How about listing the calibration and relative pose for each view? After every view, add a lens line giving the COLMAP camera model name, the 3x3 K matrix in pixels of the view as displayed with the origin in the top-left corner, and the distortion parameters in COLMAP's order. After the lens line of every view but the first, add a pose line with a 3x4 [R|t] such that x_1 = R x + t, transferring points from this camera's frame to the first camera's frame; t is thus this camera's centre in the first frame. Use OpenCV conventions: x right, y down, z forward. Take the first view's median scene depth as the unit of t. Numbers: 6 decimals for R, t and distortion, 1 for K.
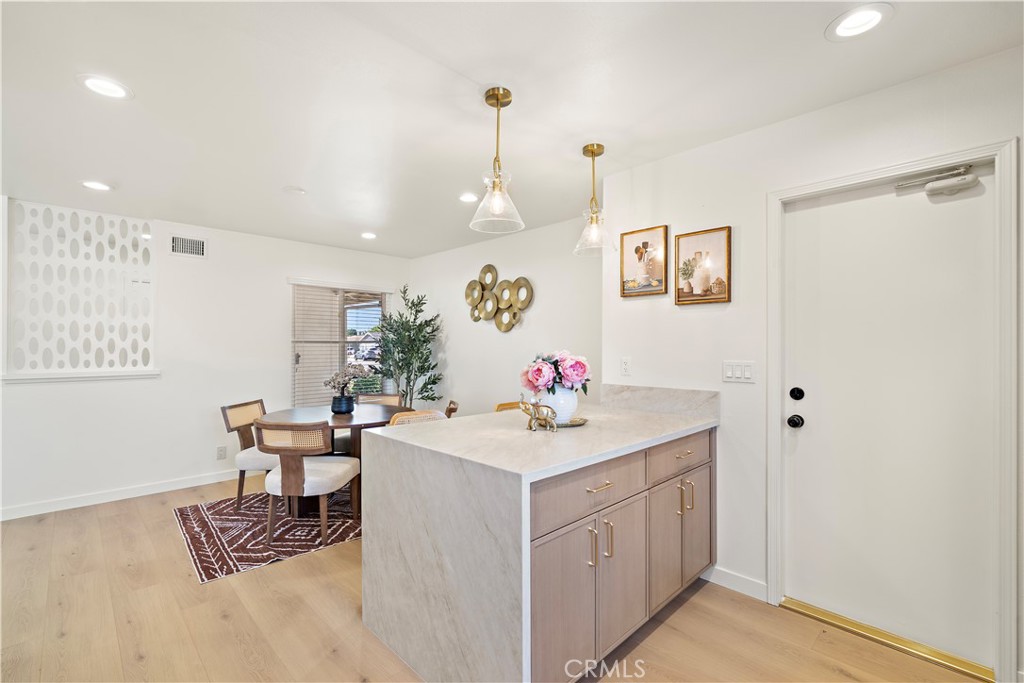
lens RADIAL K [[454.9, 0, 512.0], [0, 454.9, 341.5], [0, 0, 1]] dist [0.000562, -0.000172]
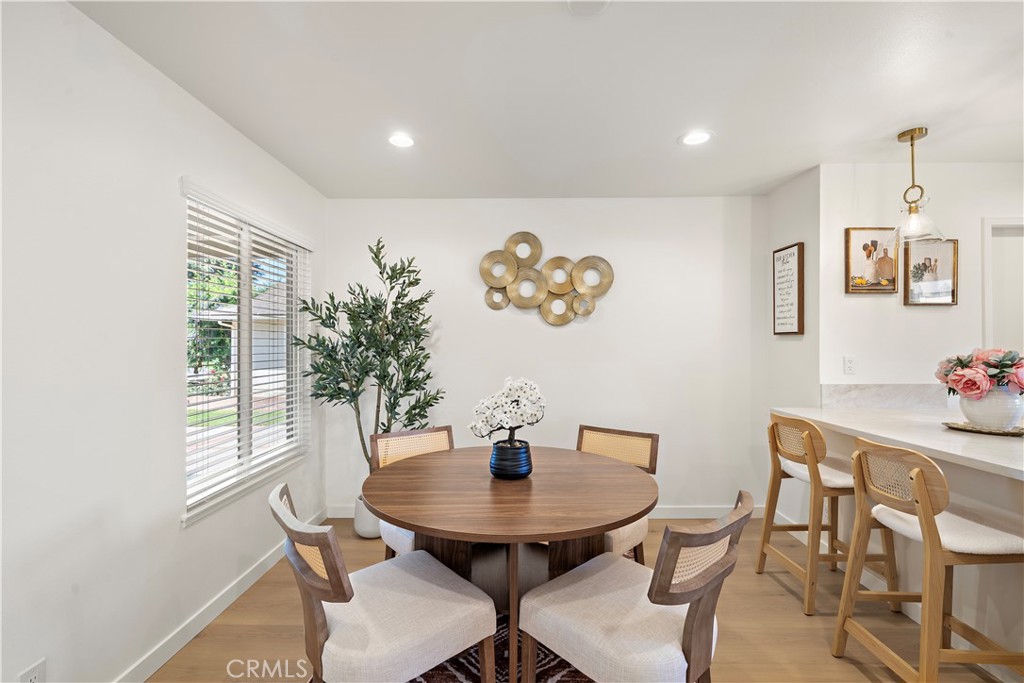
lens RADIAL K [[454.9, 0, 512.0], [0, 454.9, 341.5], [0, 0, 1]] dist [0.000562, -0.000172]
pose [[0.705058, 0.004572, 0.709135, -0.975696], [-0.005842, 0.999983, -0.000640, 0.010050], [-0.709125, -0.003691, 0.705073, 0.849100]]
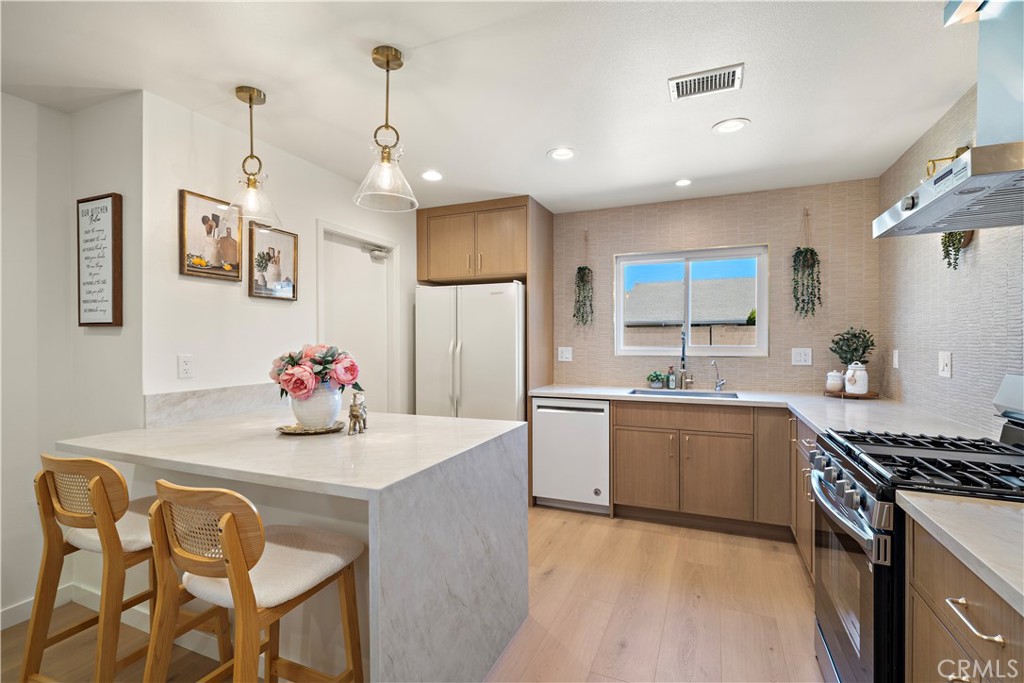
lens RADIAL K [[468.1, 0, 514.5], [0, 468.1, 343.1], [0, 0, 1]] dist [0.000315, -0.000063]
pose [[-0.386892, -0.002263, 0.922122, -0.700646], [-0.006230, 0.999981, -0.000160, 0.012715], [-0.922104, -0.005807, -0.386899, 0.817949]]
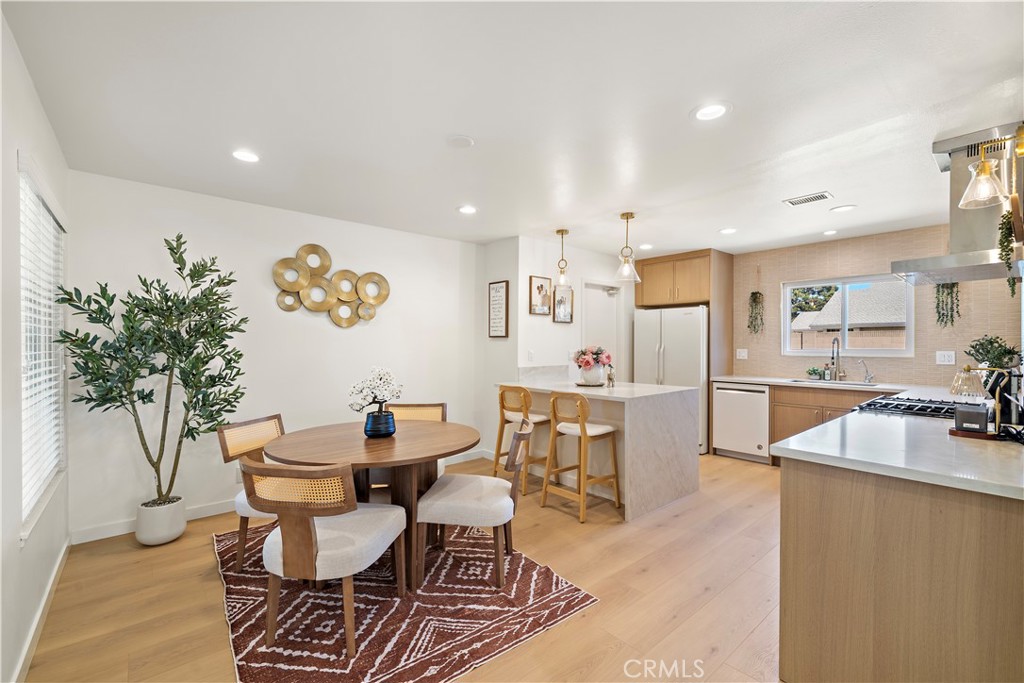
lens RADIAL K [[434.6, 0, 514.0], [0, 434.6, 345.6], [0, 0, 1]] dist [-0.000245, -0.000127]
pose [[0.058327, -0.003307, 0.998292, -1.385955], [-0.011476, 0.999926, 0.003983, 0.013165], [-0.998232, -0.011689, 0.058284, 0.996398]]
